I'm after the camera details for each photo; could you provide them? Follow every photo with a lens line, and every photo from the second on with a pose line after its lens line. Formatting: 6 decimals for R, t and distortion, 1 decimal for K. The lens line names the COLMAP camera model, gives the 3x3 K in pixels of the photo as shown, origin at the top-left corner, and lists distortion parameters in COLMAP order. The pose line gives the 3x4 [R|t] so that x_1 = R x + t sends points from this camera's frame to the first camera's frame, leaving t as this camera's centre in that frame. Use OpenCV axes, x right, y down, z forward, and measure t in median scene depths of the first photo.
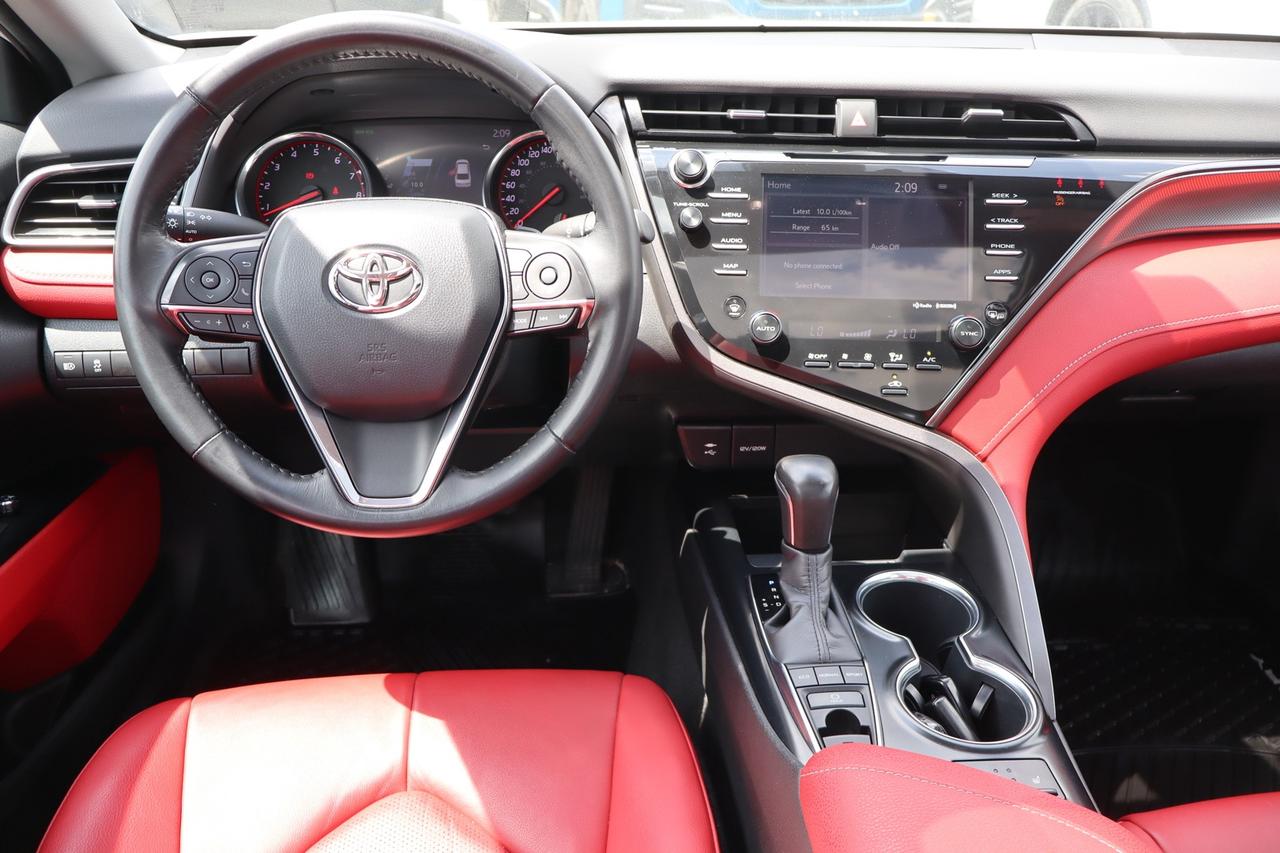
lens RADIAL K [[1075.3, 0, 640.0], [0, 1075.3, 426.5], [0, 0, 1]] dist [-0.007484, 0.003593]
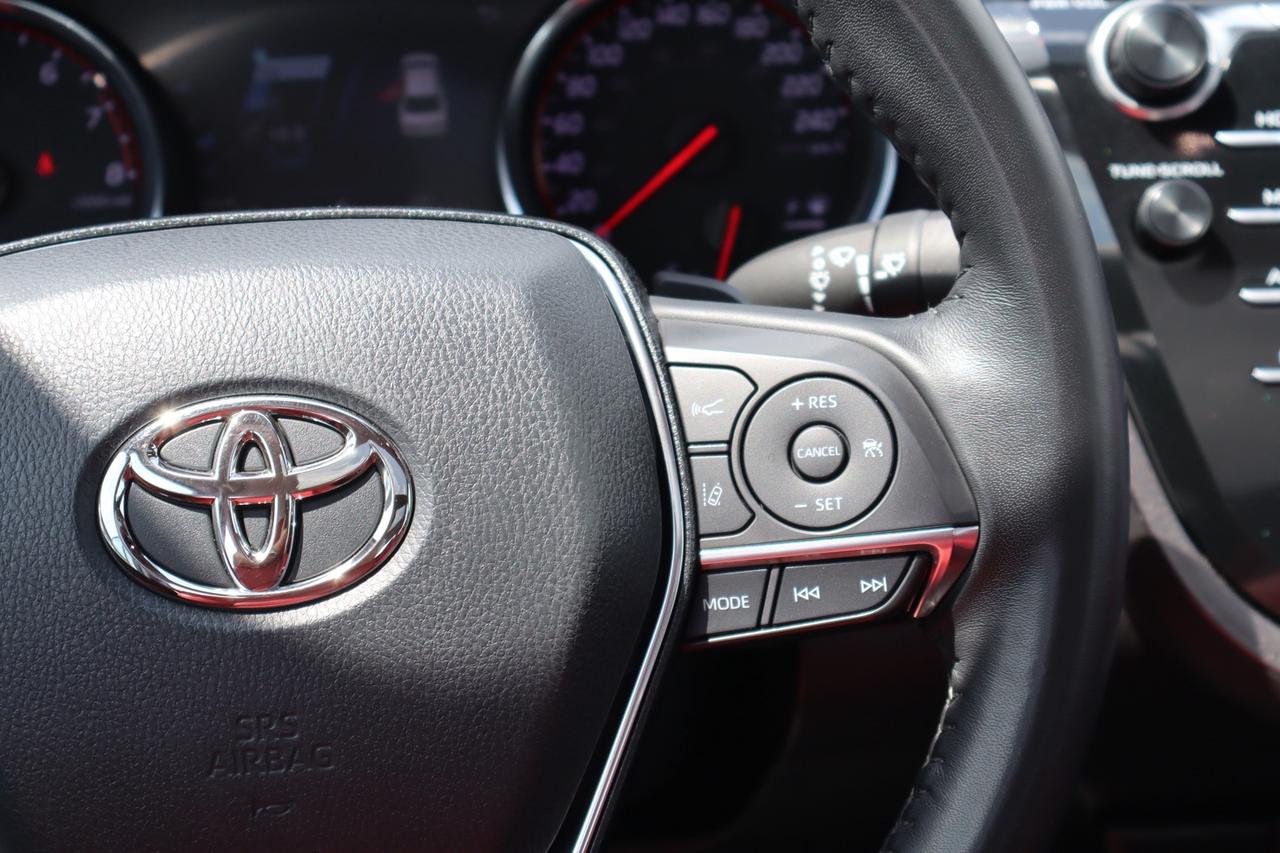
lens RADIAL K [[2590.4, 0, 640.0], [0, 2590.4, 426.5], [0, 0, 1]] dist [0.016439, 0.020270]
pose [[0.999118, -0.041518, -0.006331, -0.128872], [0.040959, 0.996585, -0.071699, -0.096246], [0.009287, 0.071377, 0.997406, 0.272124]]
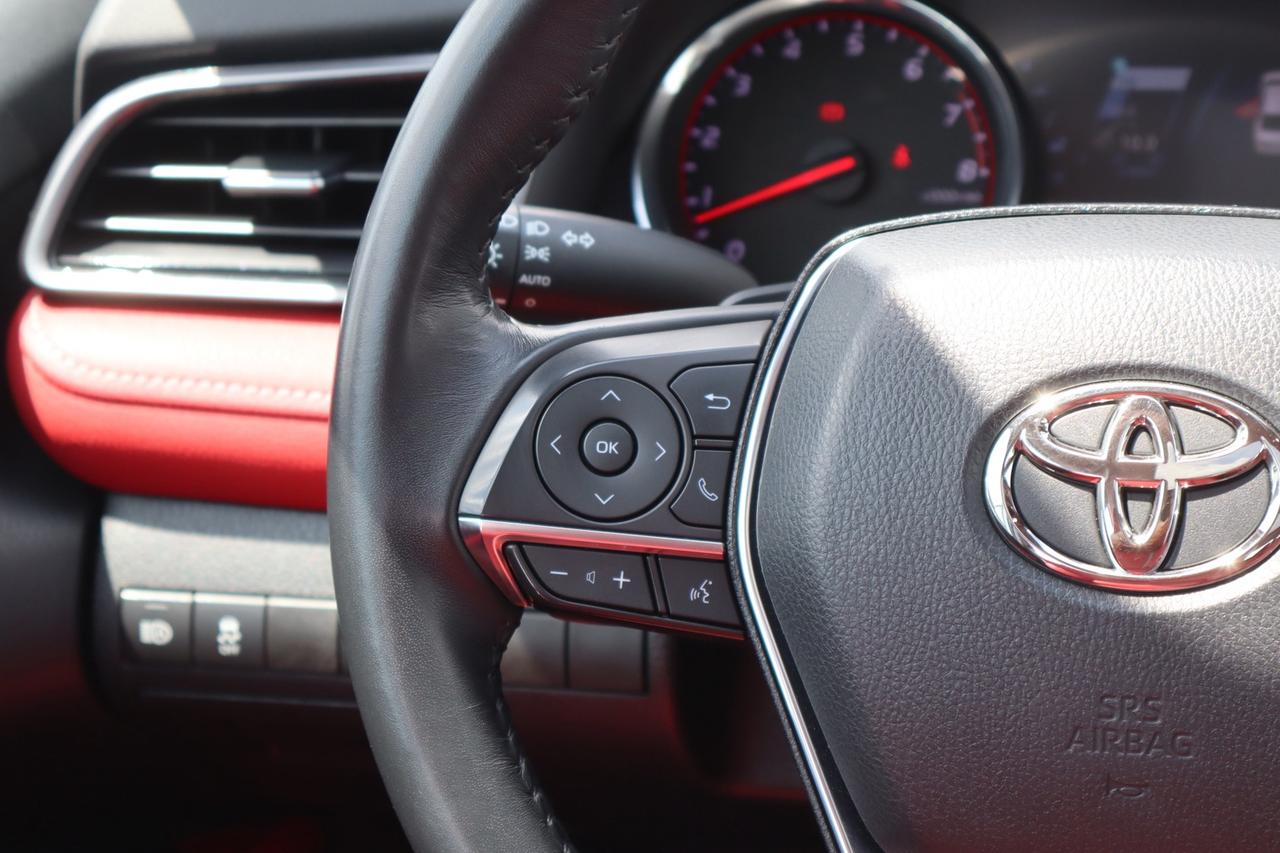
lens RADIAL K [[2590.4, 0, 640.0], [0, 2590.4, 426.5], [0, 0, 1]] dist [0.016439, 0.020270]
pose [[0.960855, 0.053927, -0.271752, -0.176815], [-0.078840, 0.993542, -0.081598, -0.078308], [0.265597, 0.099829, 0.958902, 0.254497]]
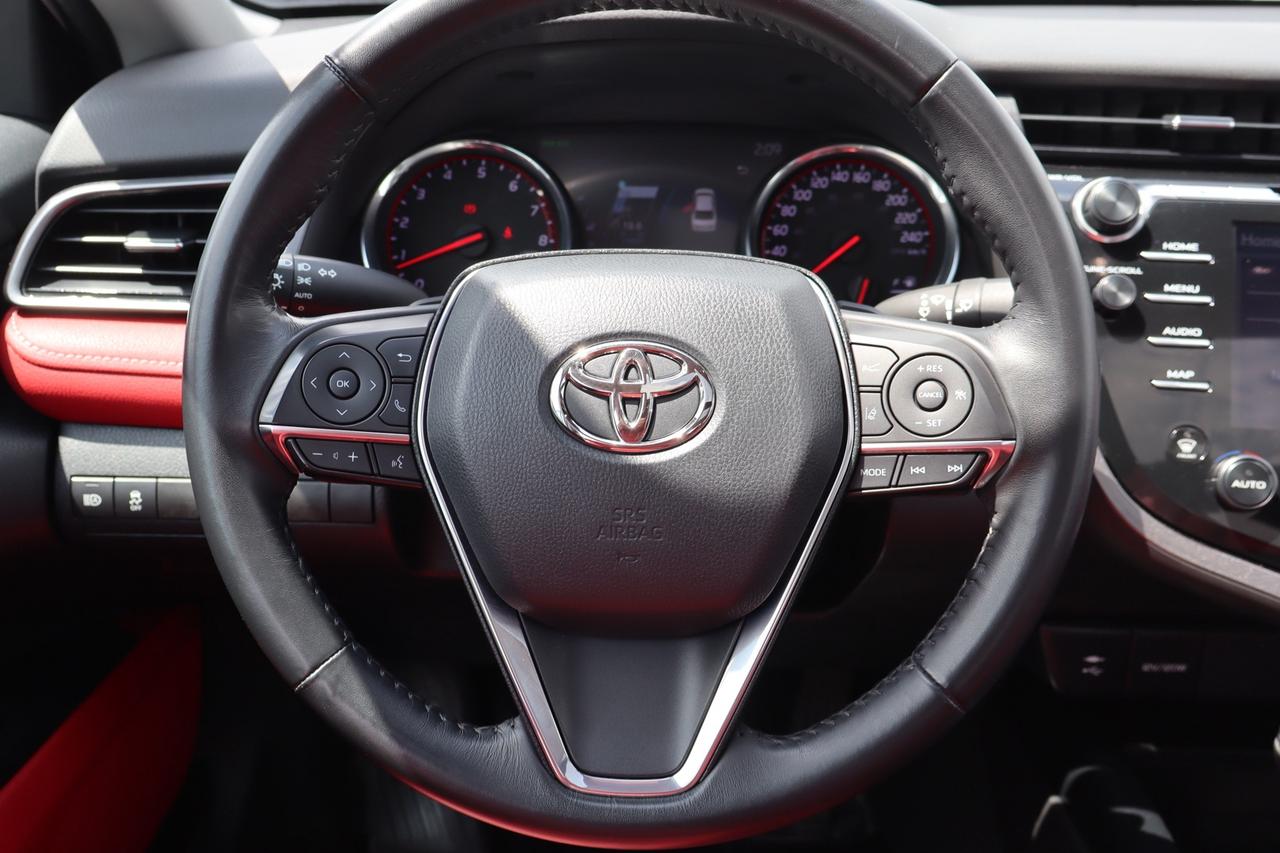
lens RADIAL K [[1337.8, 0, 640.0], [0, 1337.8, 426.5], [0, 0, 1]] dist [0.009324, -0.011103]
pose [[0.995547, 0.035331, -0.087395, -0.172647], [-0.041415, 0.996769, -0.068816, -0.068629], [0.084681, 0.072129, 0.993794, 0.290702]]
